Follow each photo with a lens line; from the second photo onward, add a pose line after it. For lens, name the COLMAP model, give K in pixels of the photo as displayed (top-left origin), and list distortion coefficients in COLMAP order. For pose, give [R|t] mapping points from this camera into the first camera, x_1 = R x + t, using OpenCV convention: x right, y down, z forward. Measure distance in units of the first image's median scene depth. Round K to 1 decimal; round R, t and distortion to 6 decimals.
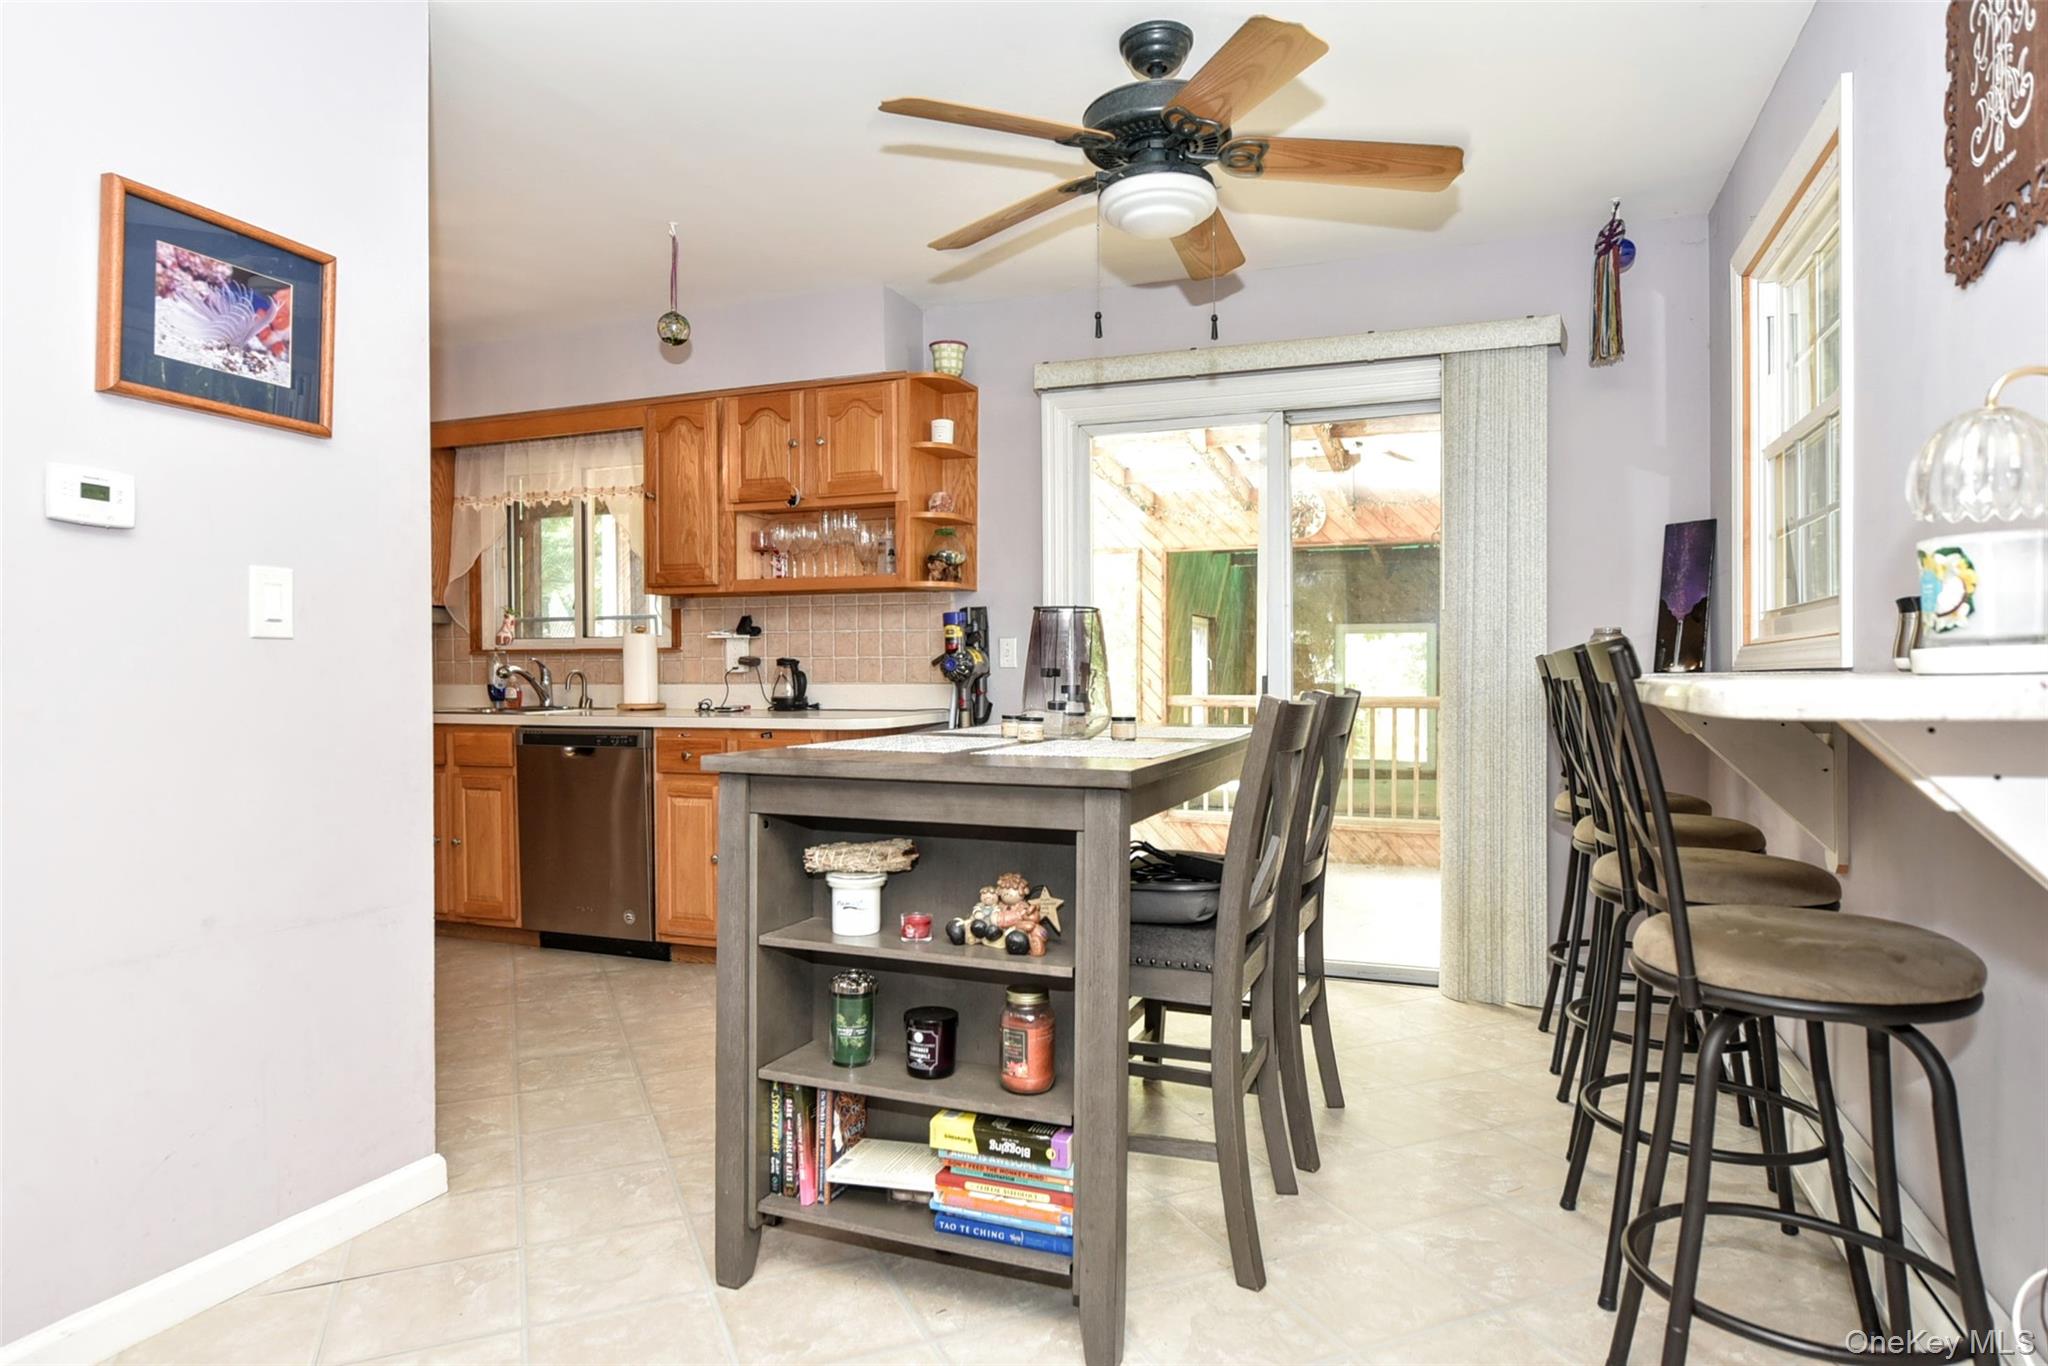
lens RADIAL K [[1184.5, 0, 1024.0], [0, 1184.5, 683.0], [0, 0, 1]] dist [-0.003057, 0.000352]
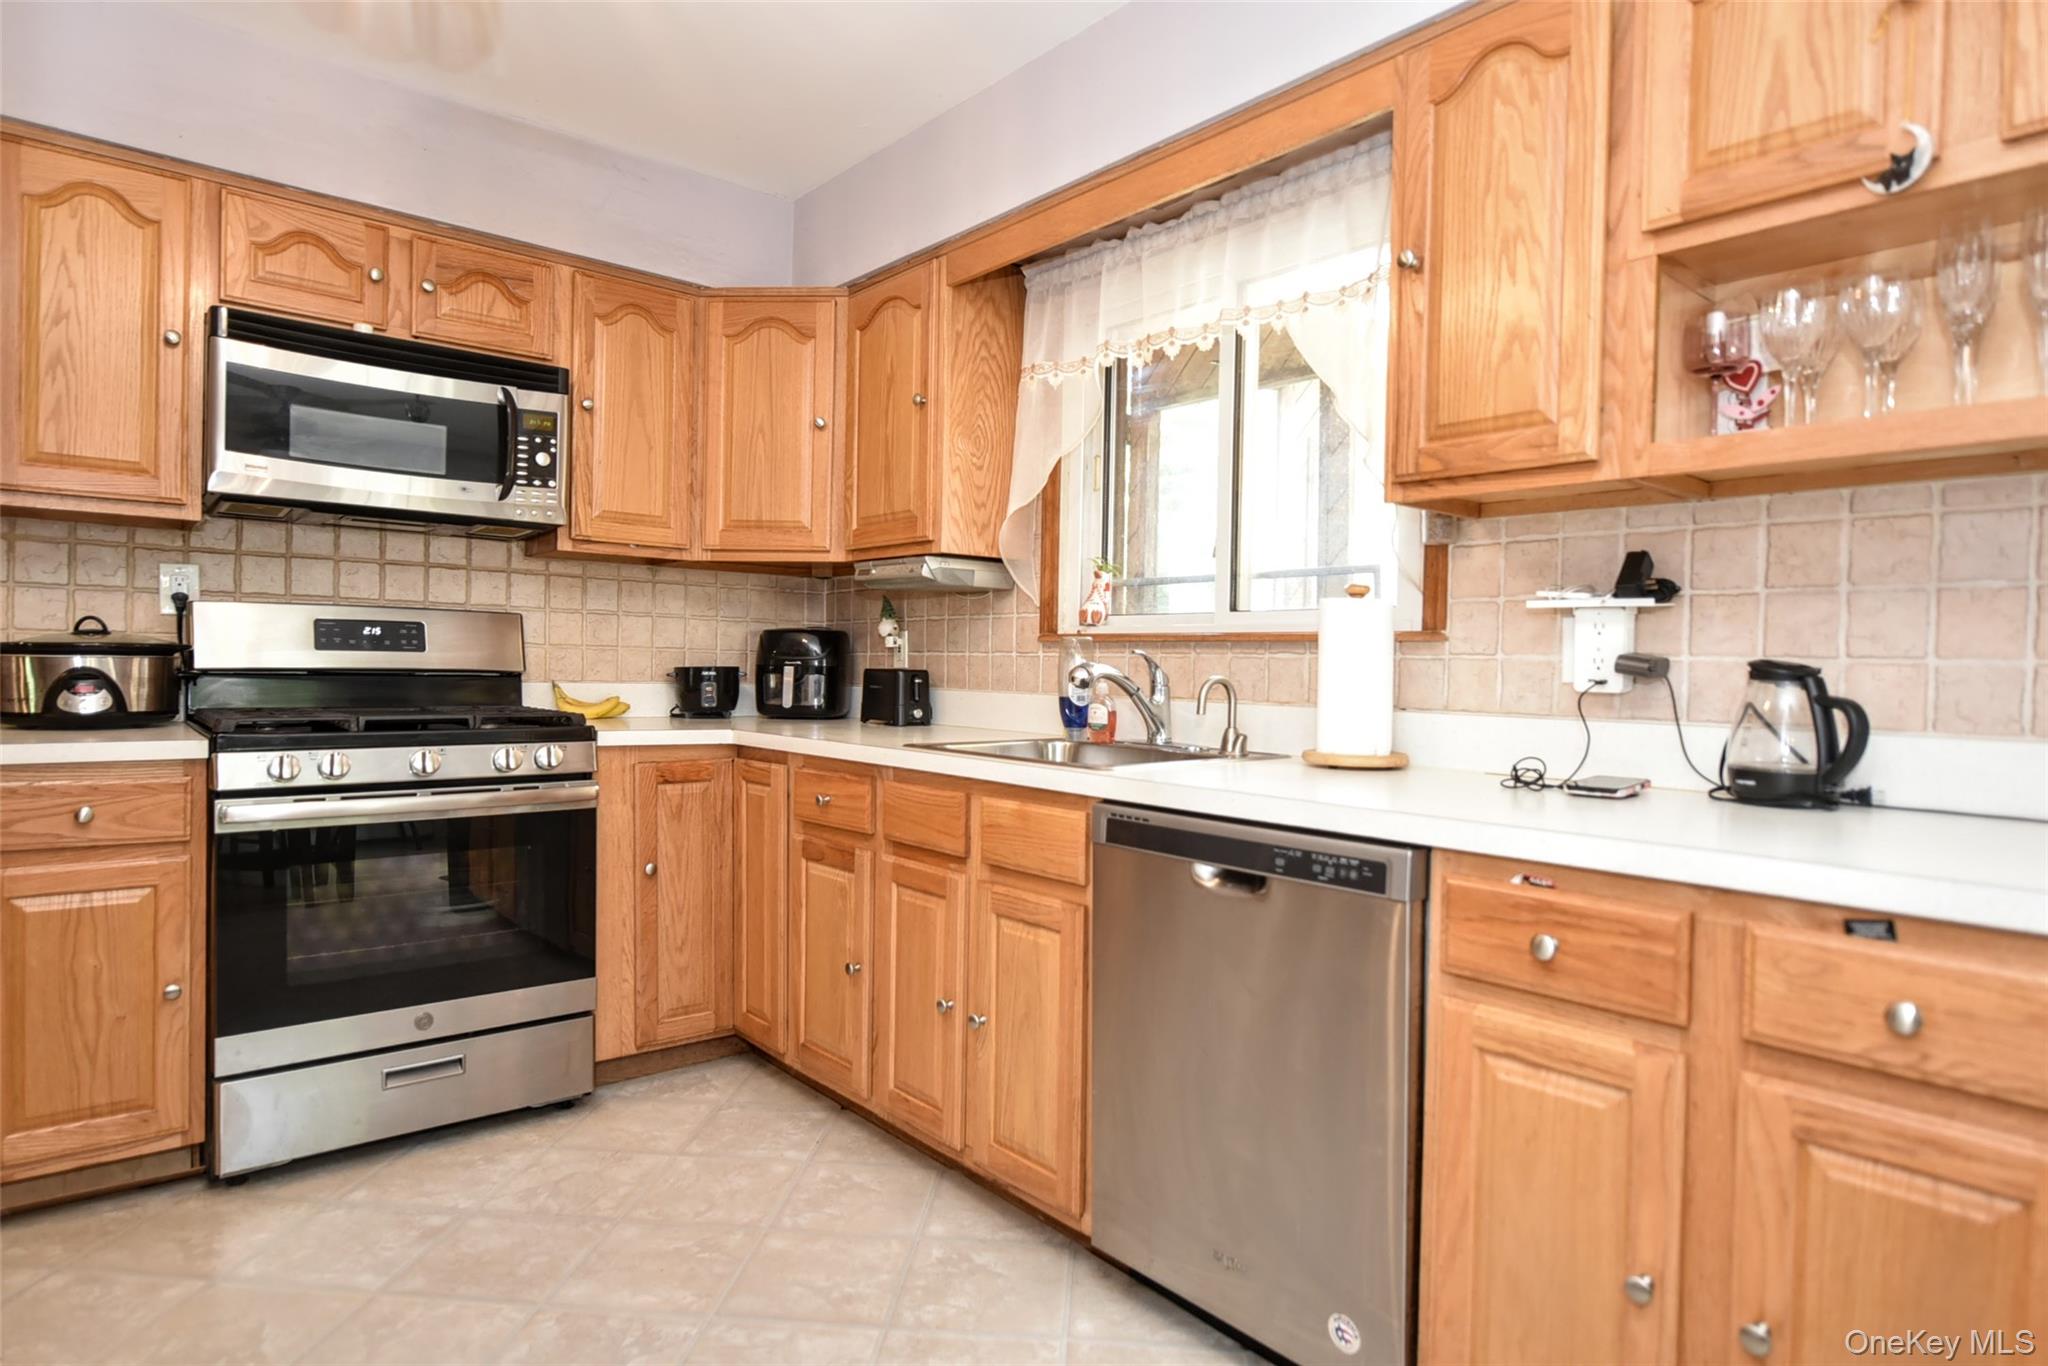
lens RADIAL K [[1184.5, 0, 1024.0], [0, 1184.5, 683.0], [0, 0, 1]] dist [-0.003057, 0.000352]
pose [[0.878864, 0.030963, -0.476066, -0.222082], [-0.030992, 0.999489, 0.007792, -0.009322], [0.476064, 0.007906, 0.879375, 0.546633]]
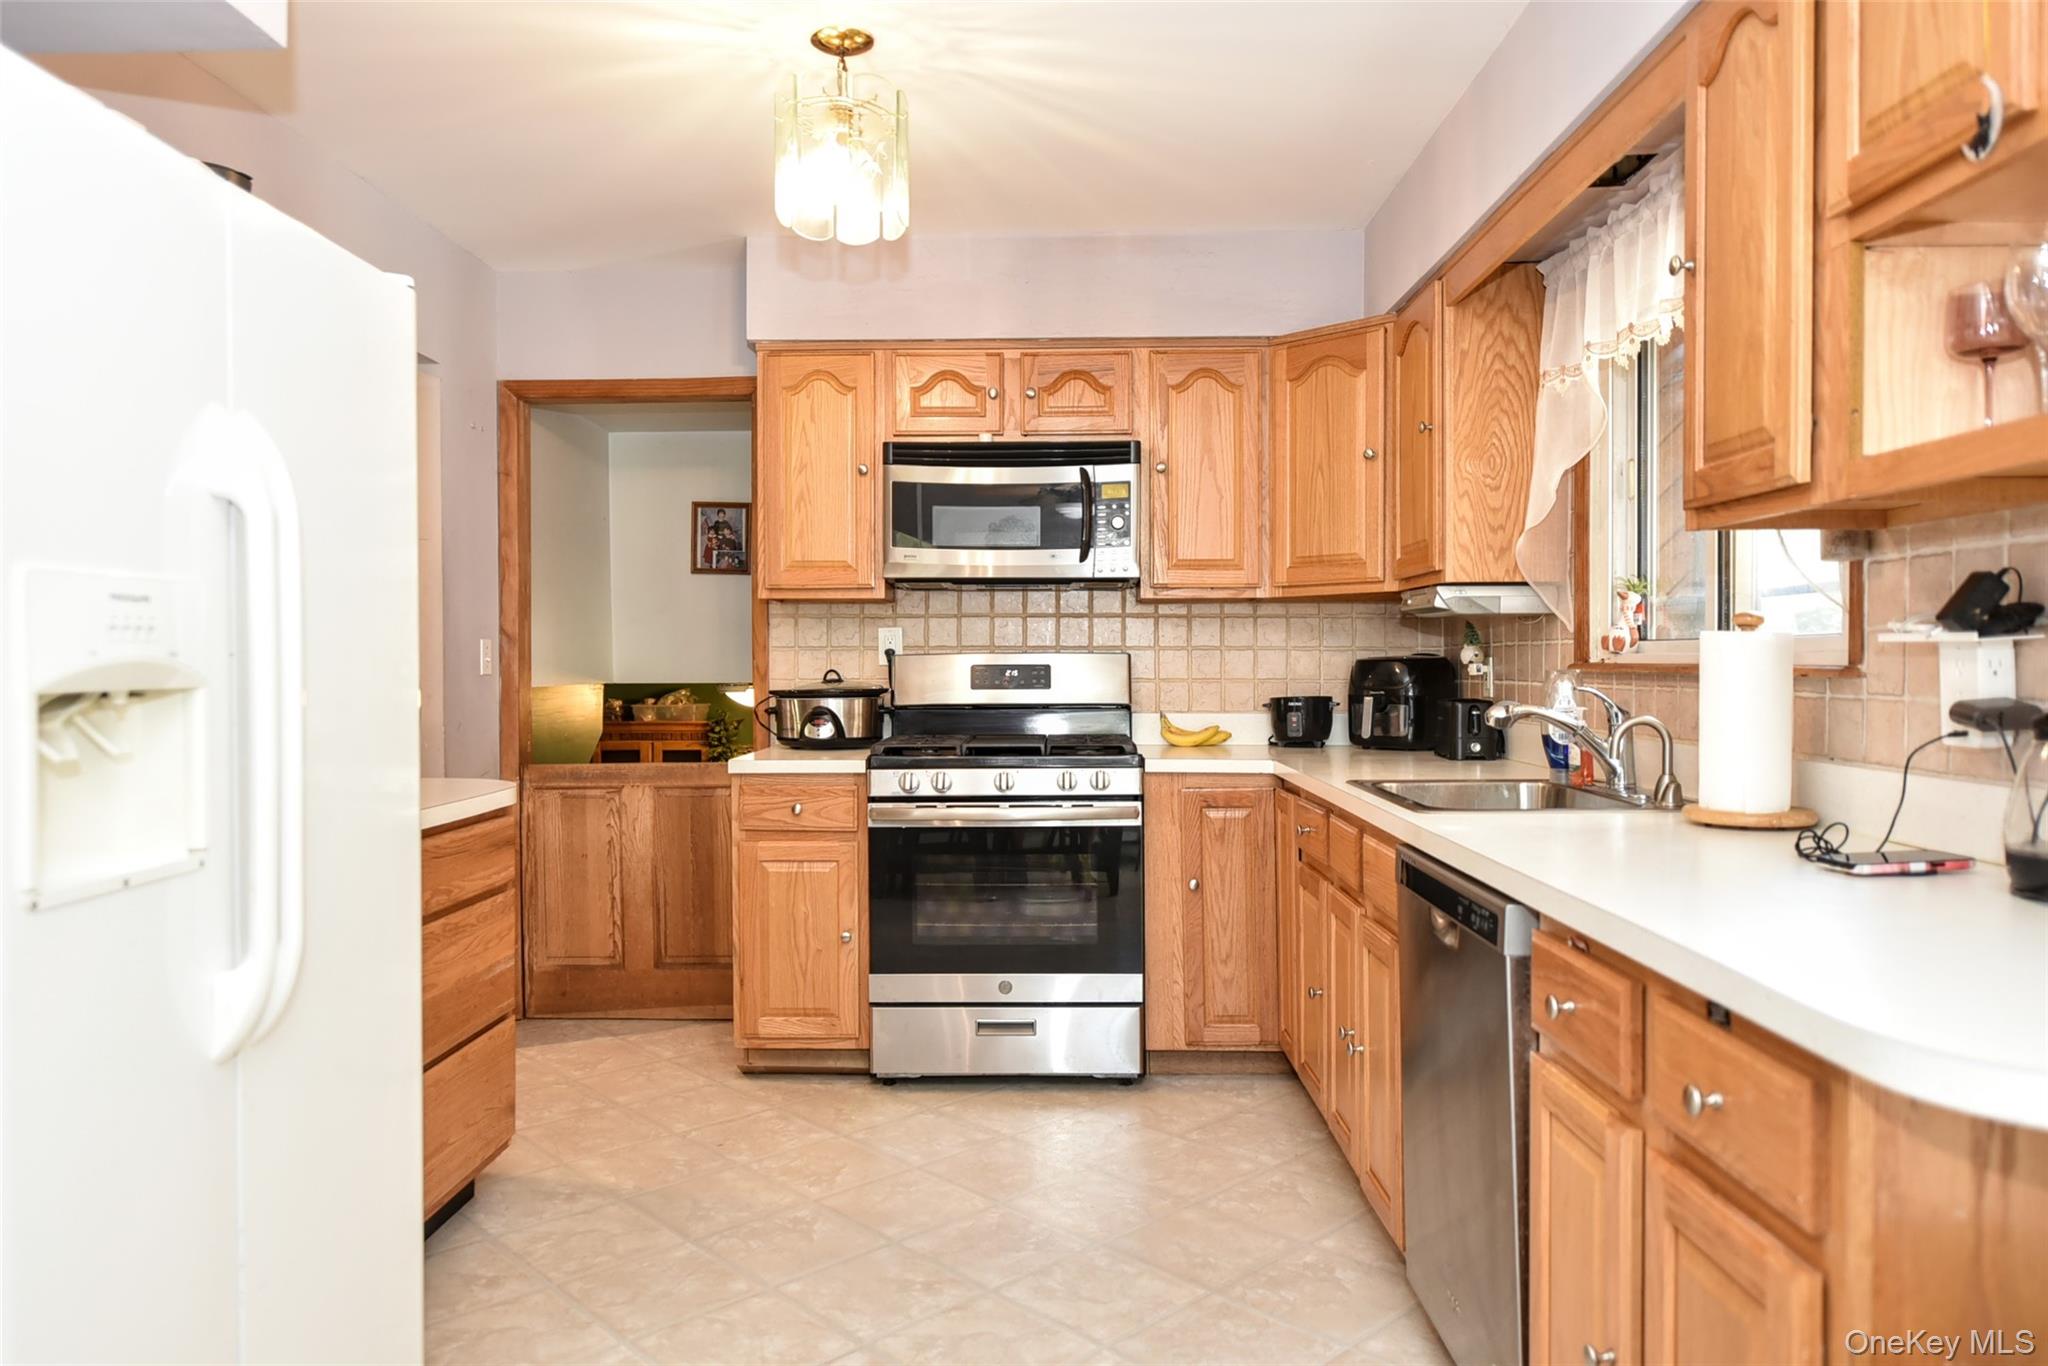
lens RADIAL K [[1383.3, 0, 958.9], [0, 1383.3, 677.6], [0, 0, 1]] dist [0.001792, 0.000993]
pose [[0.315632, 0.015455, -0.948756, 0.027185], [-0.008300, 0.999874, 0.013526, -0.030588], [0.948845, 0.003606, 0.315721, 0.615542]]
